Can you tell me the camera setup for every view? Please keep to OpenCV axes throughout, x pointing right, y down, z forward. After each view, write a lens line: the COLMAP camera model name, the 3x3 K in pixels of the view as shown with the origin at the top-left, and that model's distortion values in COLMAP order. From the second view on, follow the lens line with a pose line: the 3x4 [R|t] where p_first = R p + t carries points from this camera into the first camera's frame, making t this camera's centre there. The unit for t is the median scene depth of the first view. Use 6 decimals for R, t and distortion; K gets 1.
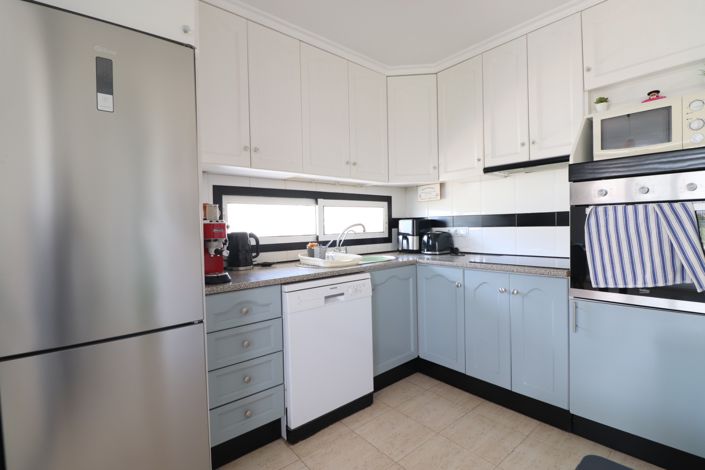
lens RADIAL K [[330.9, 0, 354.6], [0, 330.9, 235.1], [0, 0, 1]] dist [0.014102, -0.017723]
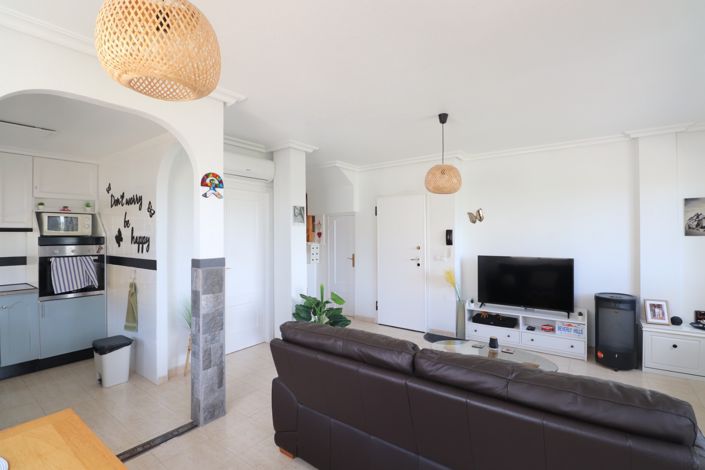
lens RADIAL K [[330.9, 0, 354.6], [0, 330.9, 235.1], [0, 0, 1]] dist [0.014102, -0.017723]
pose [[-0.217227, 0.026800, 0.975753, -1.396098], [0.036341, 0.999152, -0.019352, -0.088628], [-0.975444, 0.031256, -0.218017, -0.366077]]
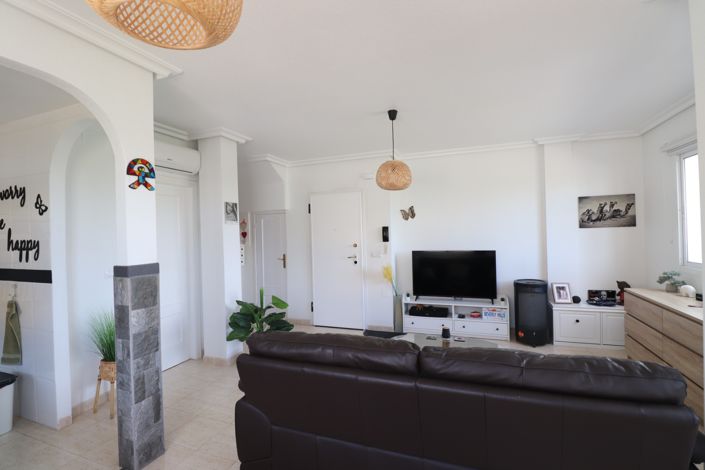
lens RADIAL K [[330.9, 0, 354.6], [0, 330.9, 235.1], [0, 0, 1]] dist [0.014102, -0.017723]
pose [[-0.471595, 0.033375, 0.881184, -1.263701], [0.061642, 0.998087, -0.004814, -0.089008], [-0.879658, 0.052048, -0.472750, -0.212477]]
